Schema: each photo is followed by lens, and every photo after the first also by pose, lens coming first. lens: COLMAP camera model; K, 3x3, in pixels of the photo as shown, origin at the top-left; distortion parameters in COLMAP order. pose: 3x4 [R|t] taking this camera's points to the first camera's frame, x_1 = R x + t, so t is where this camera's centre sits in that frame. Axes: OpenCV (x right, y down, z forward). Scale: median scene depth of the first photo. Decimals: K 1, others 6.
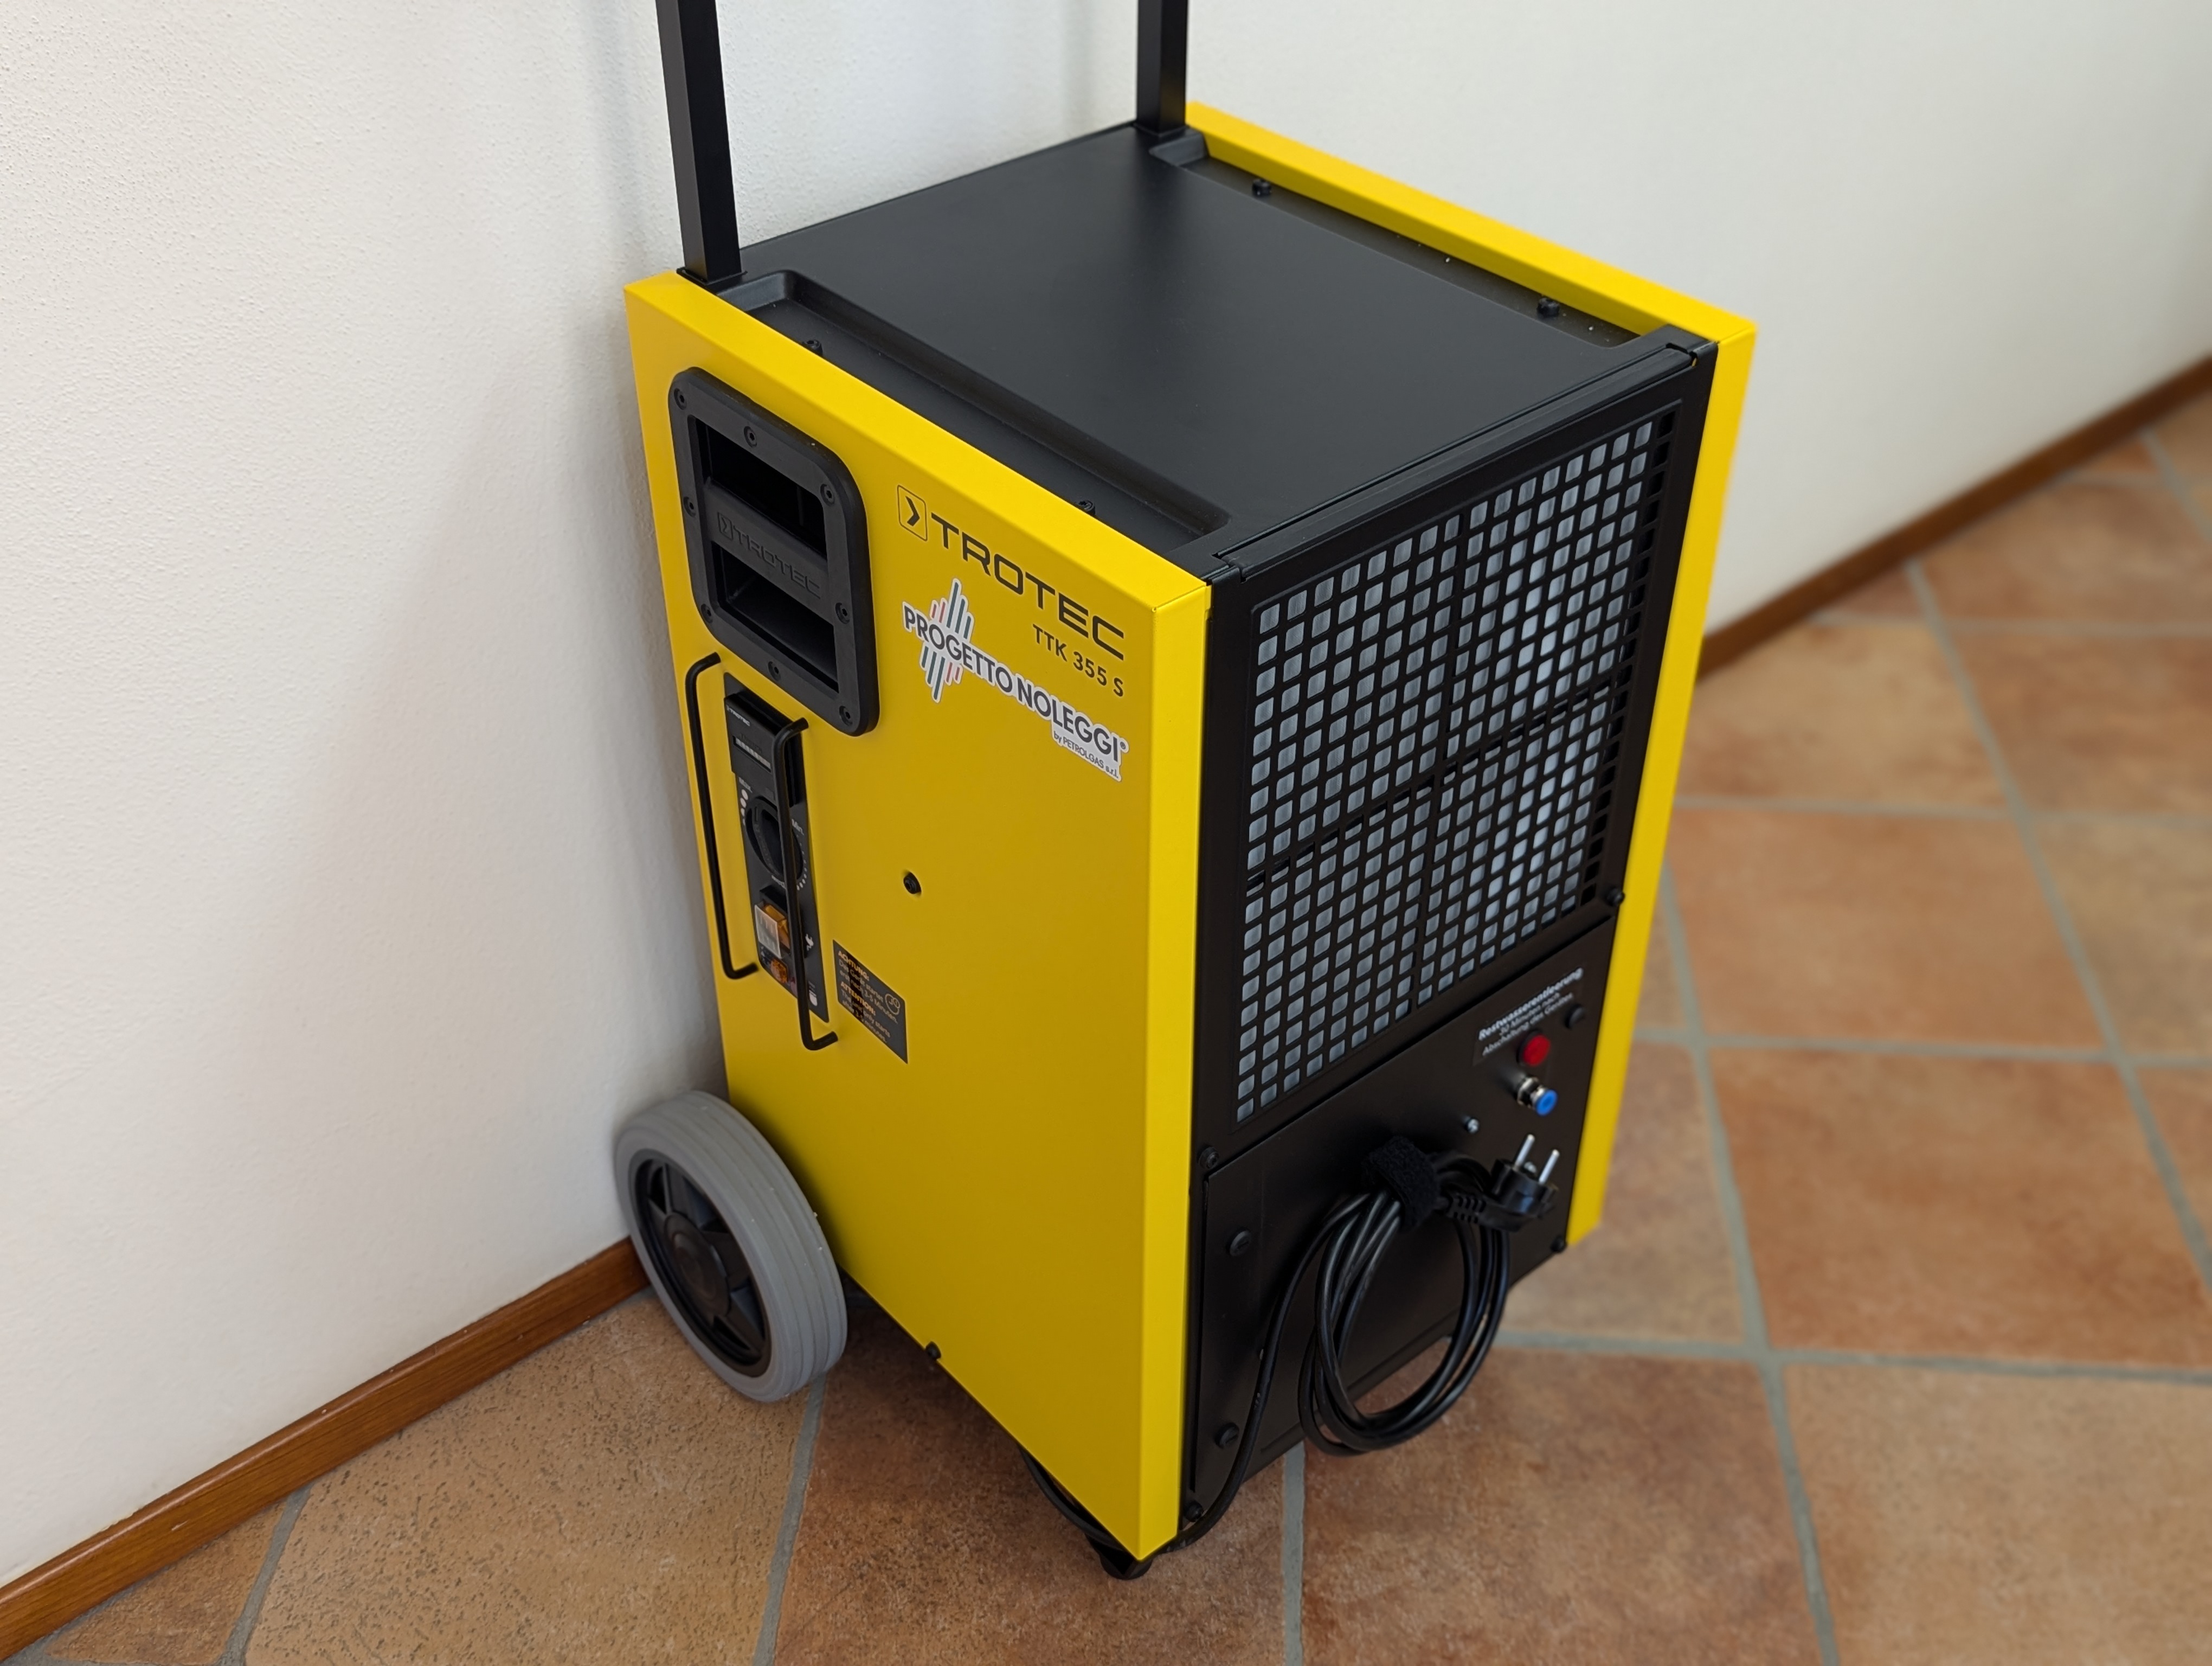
lens RADIAL K [[2381.7, 0, 1106.0], [0, 2381.7, 833.0], [0, 0, 1]] dist [0.041709, -0.001308]
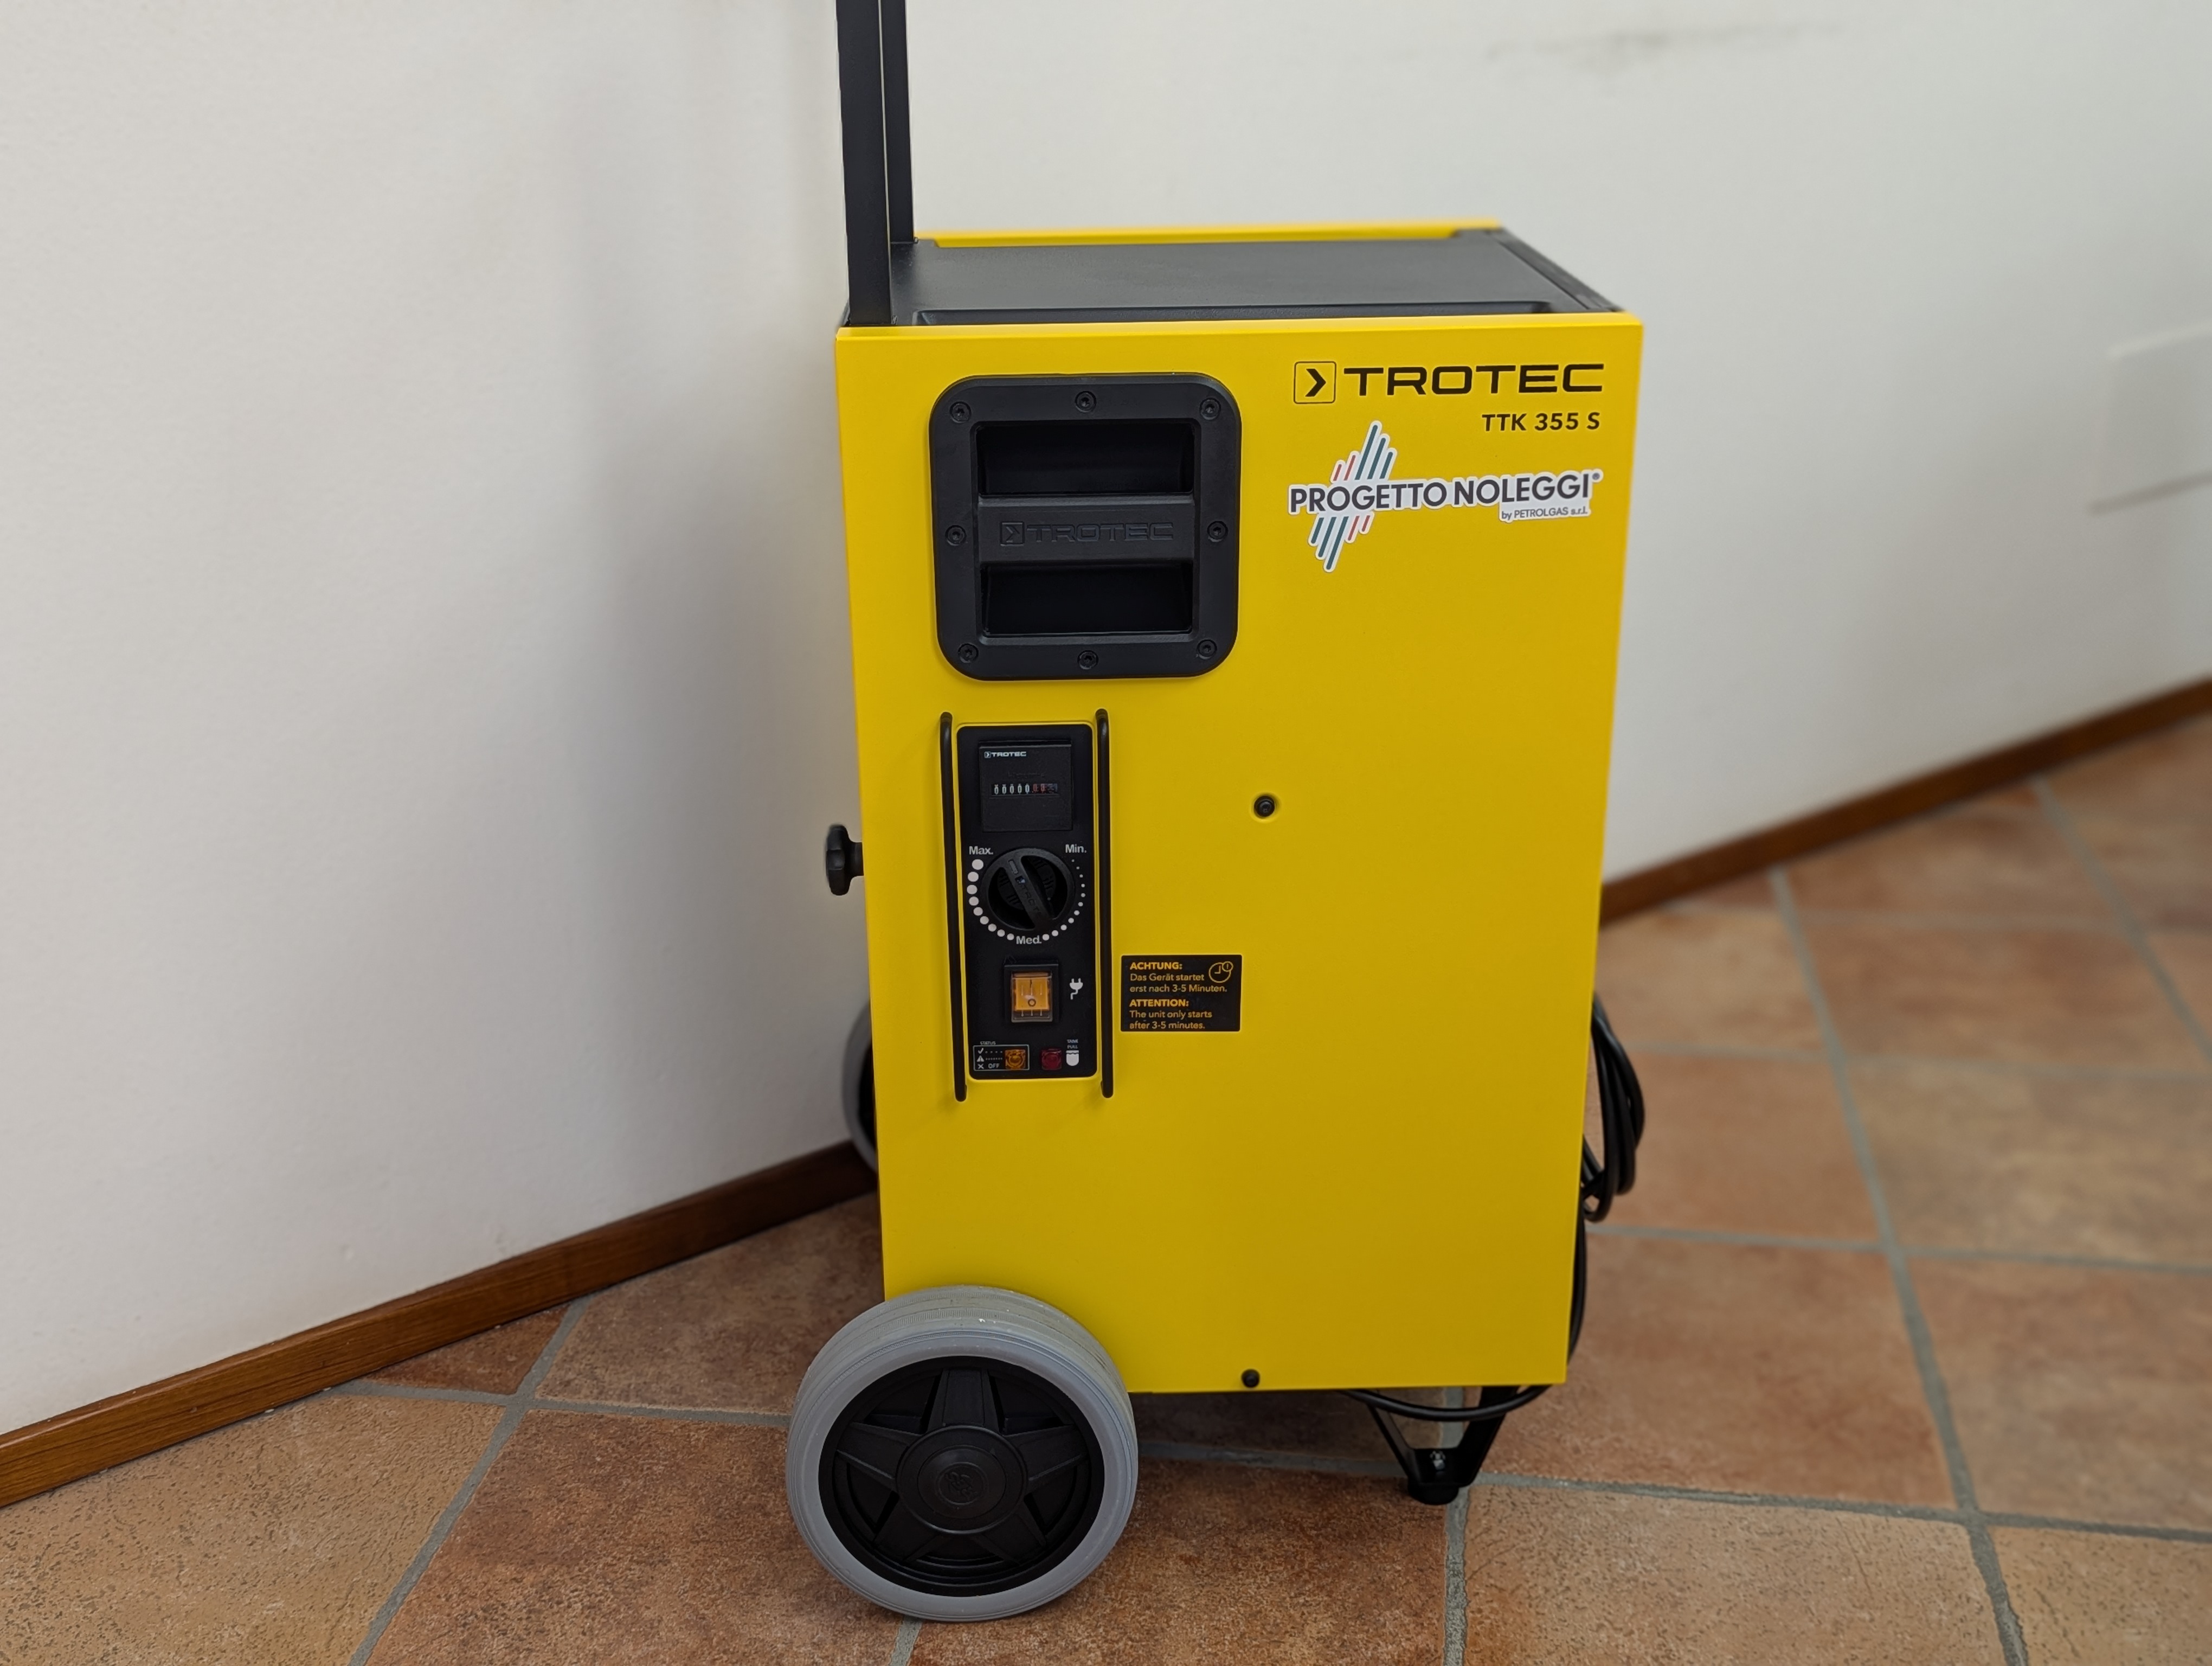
lens RADIAL K [[2376.4, 0, 1106.0], [0, 2376.4, 833.0], [0, 0, 1]] dist [0.038465, 0.030651]
pose [[0.996193, 0.010774, -0.086507, 0.227684], [-0.033222, 0.964367, -0.262475, 0.237396], [0.080597, 0.264349, 0.961053, 0.002893]]
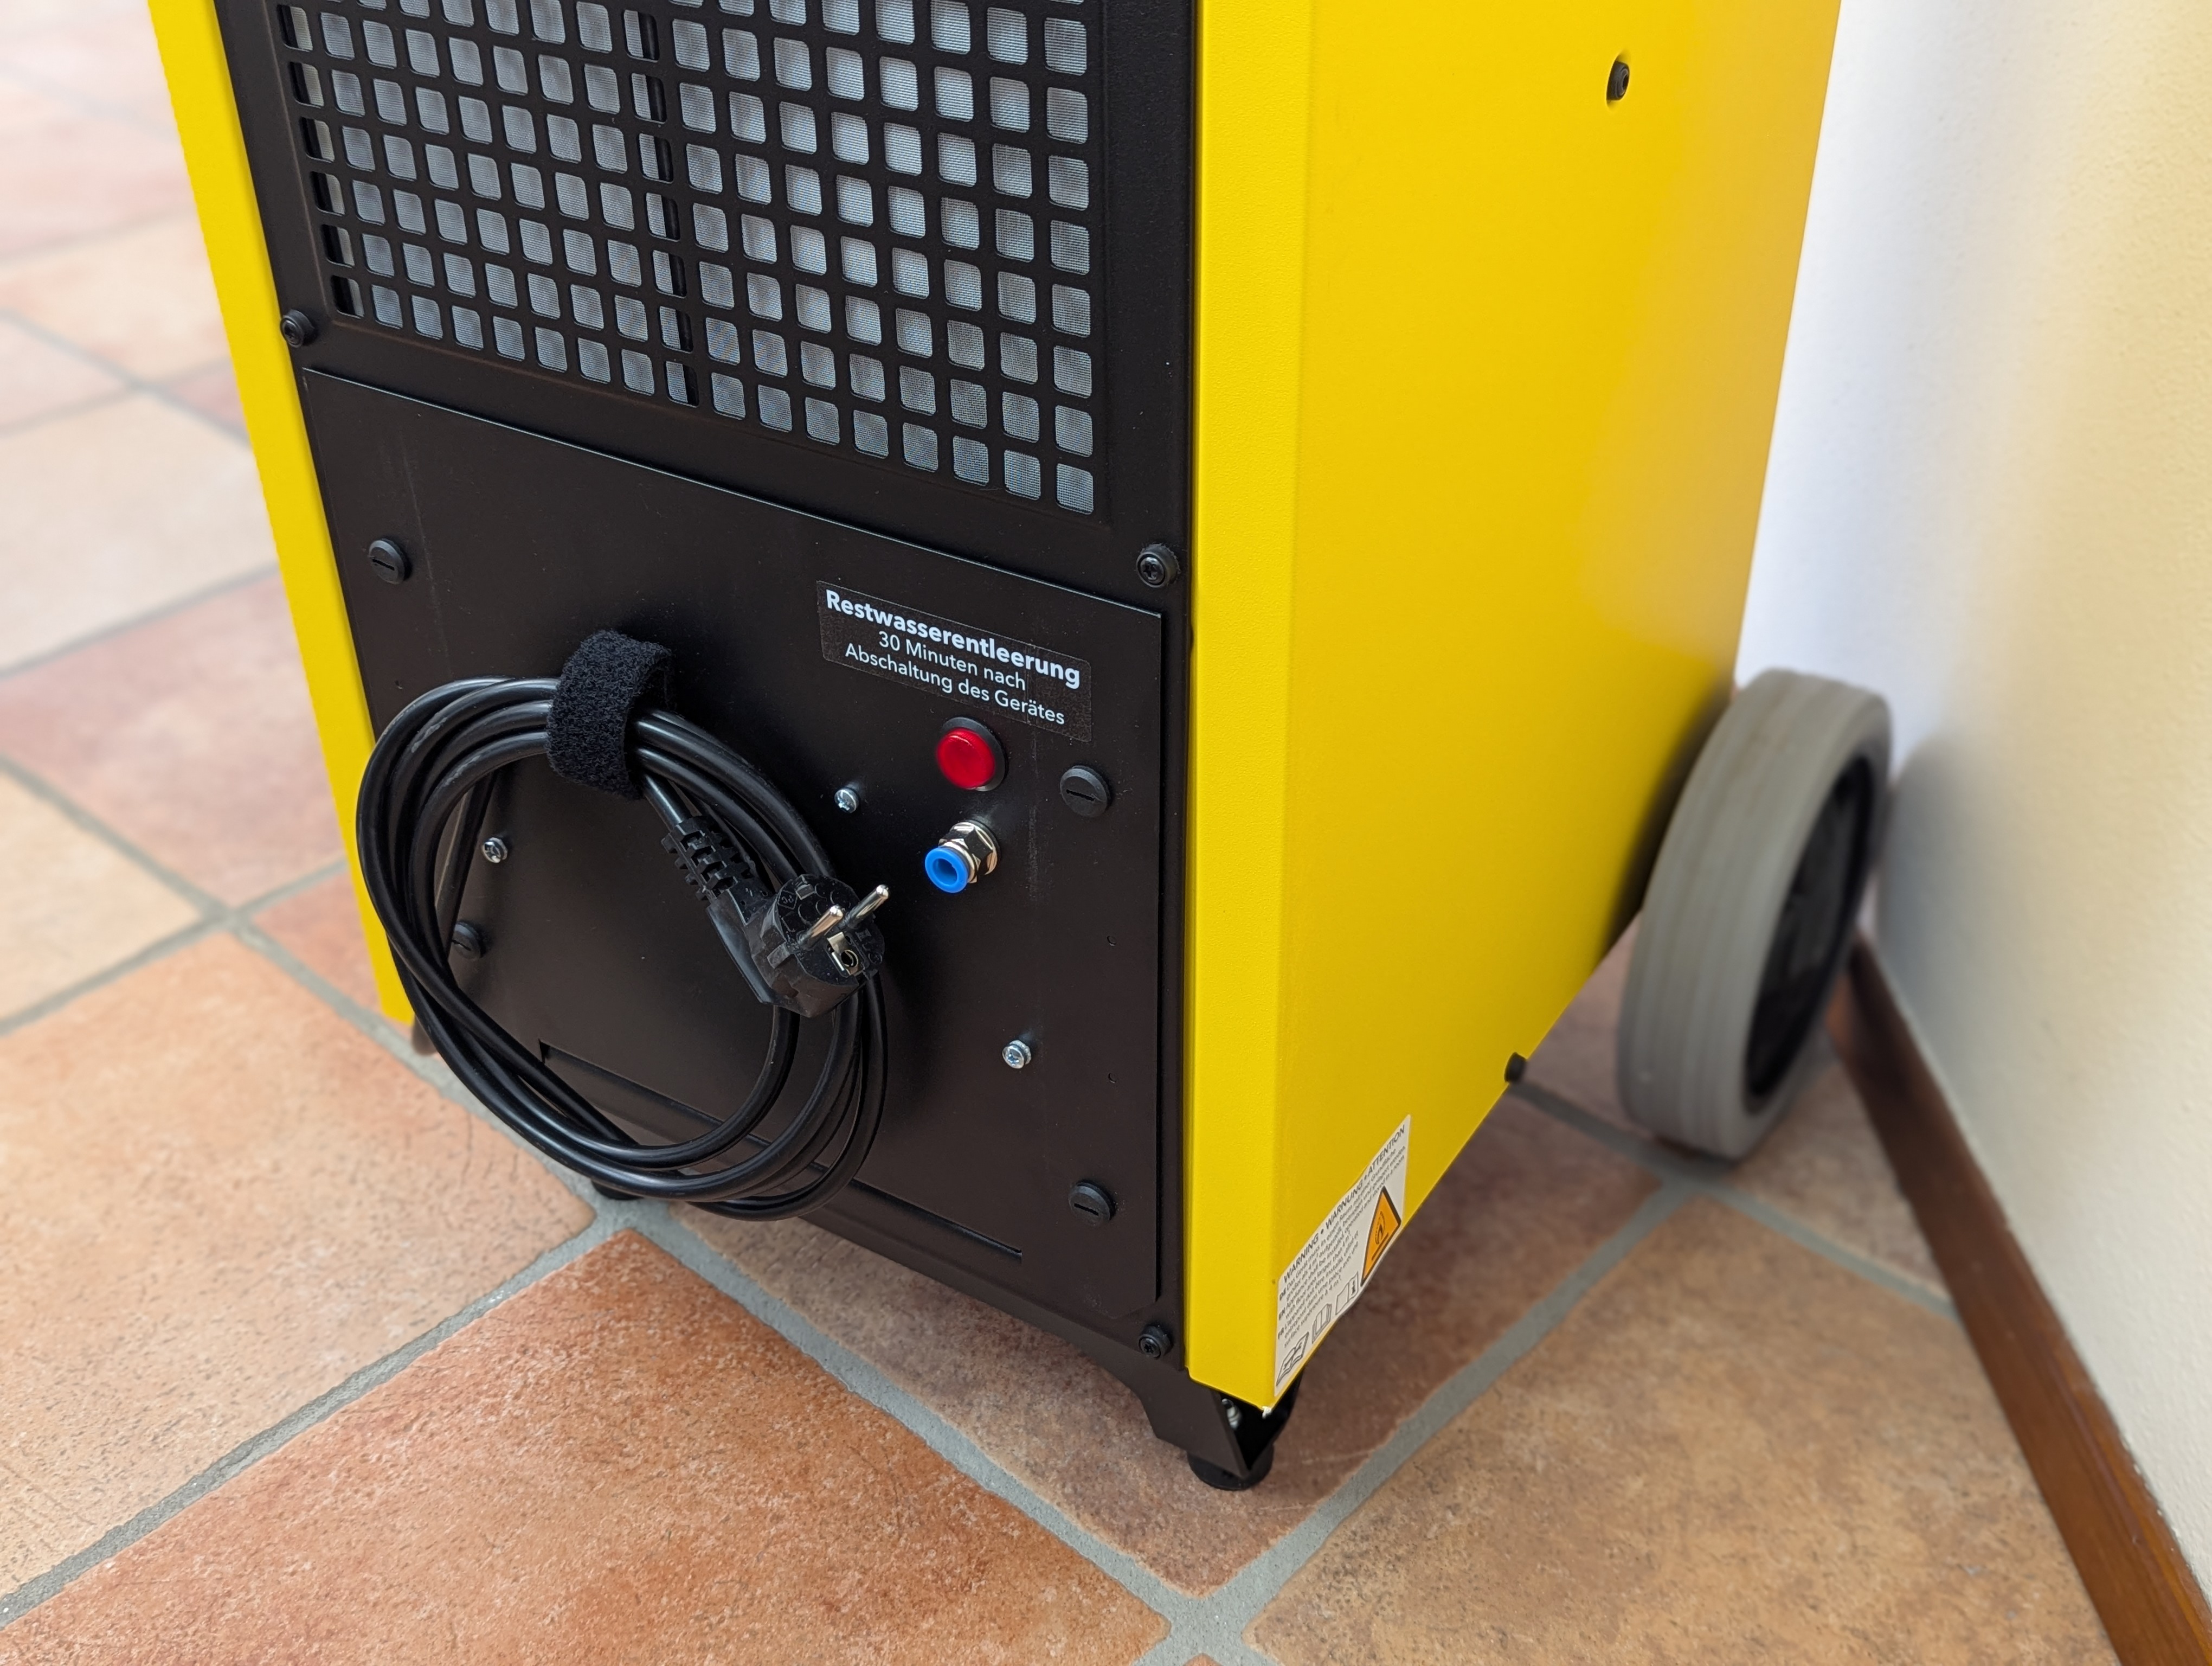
lens RADIAL K [[2381.7, 0, 1106.0], [0, 2381.7, 833.0], [0, 0, 1]] dist [0.041709, -0.001308]
pose [[-0.623816, 0.429482, -0.652992, 0.597952], [-0.465467, 0.467008, 0.751827, -0.385229], [0.627848, 0.772948, -0.091417, 1.118218]]
